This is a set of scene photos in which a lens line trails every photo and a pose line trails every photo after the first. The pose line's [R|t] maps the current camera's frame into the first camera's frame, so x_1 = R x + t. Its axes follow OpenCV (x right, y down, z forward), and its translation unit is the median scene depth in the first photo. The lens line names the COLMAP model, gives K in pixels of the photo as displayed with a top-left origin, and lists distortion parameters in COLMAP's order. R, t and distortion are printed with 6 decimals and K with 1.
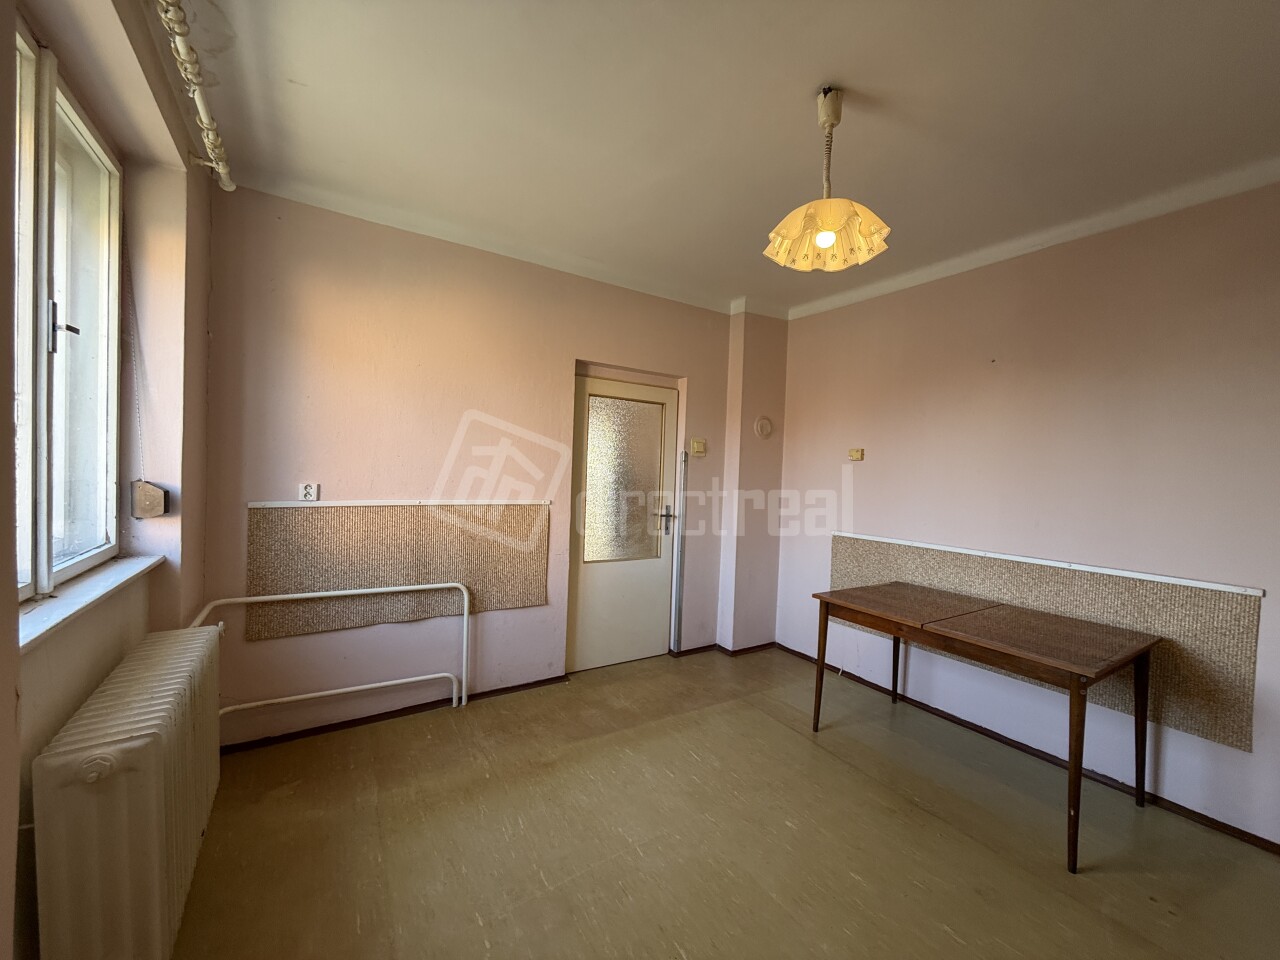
lens RADIAL K [[510.9, 0, 631.3], [0, 510.9, 479.6], [0, 0, 1]] dist [-0.001436, -0.000203]
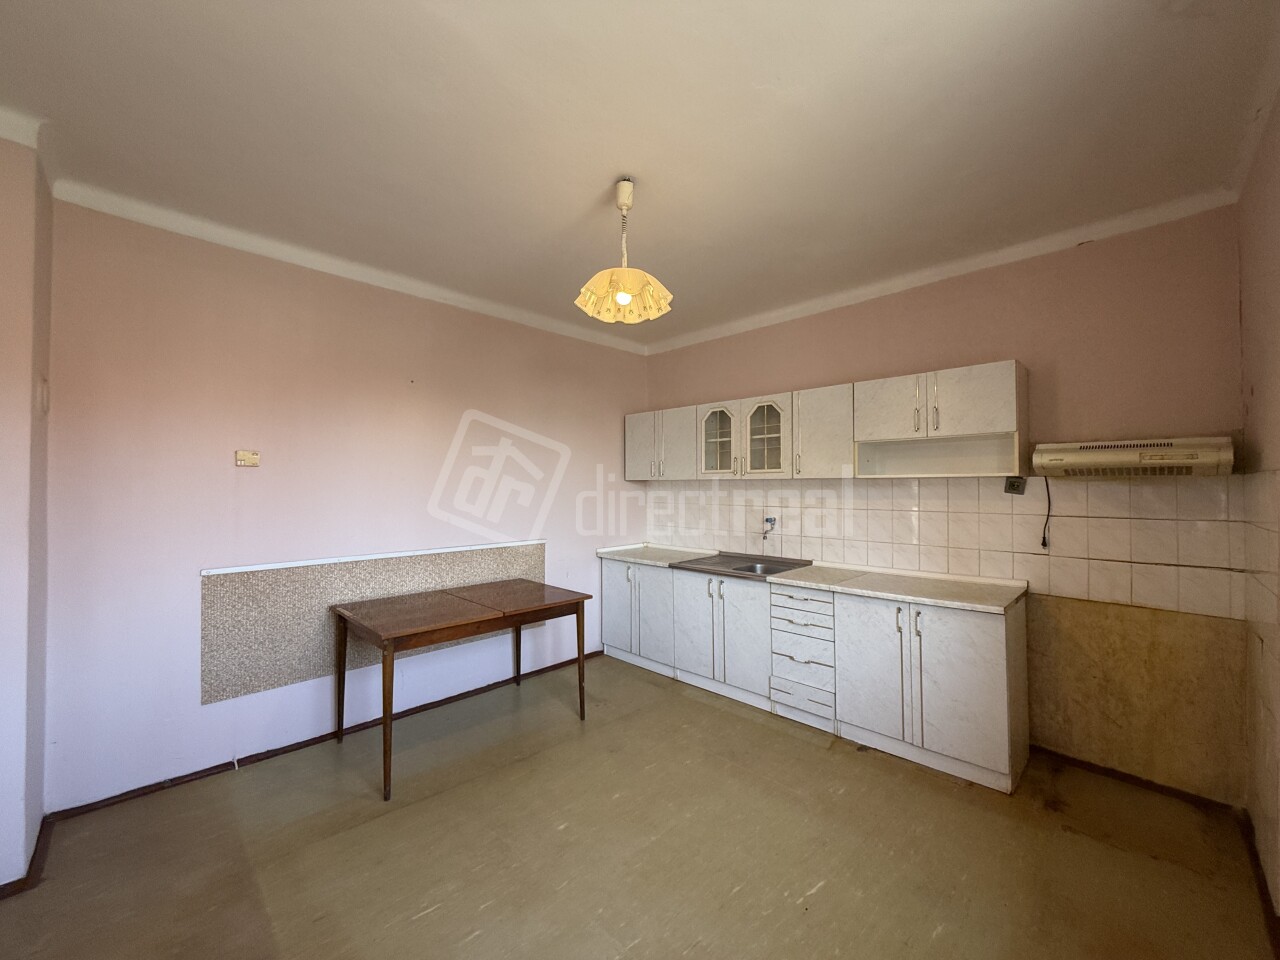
lens RADIAL K [[510.9, 0, 629.5], [0, 510.9, 480.5], [0, 0, 1]] dist [-0.001436, -0.000203]
pose [[-0.206903, -0.020790, 0.978140, -0.522920], [0.015554, 0.999578, 0.024536, -0.036046], [-0.978238, 0.020291, -0.206493, 0.799161]]
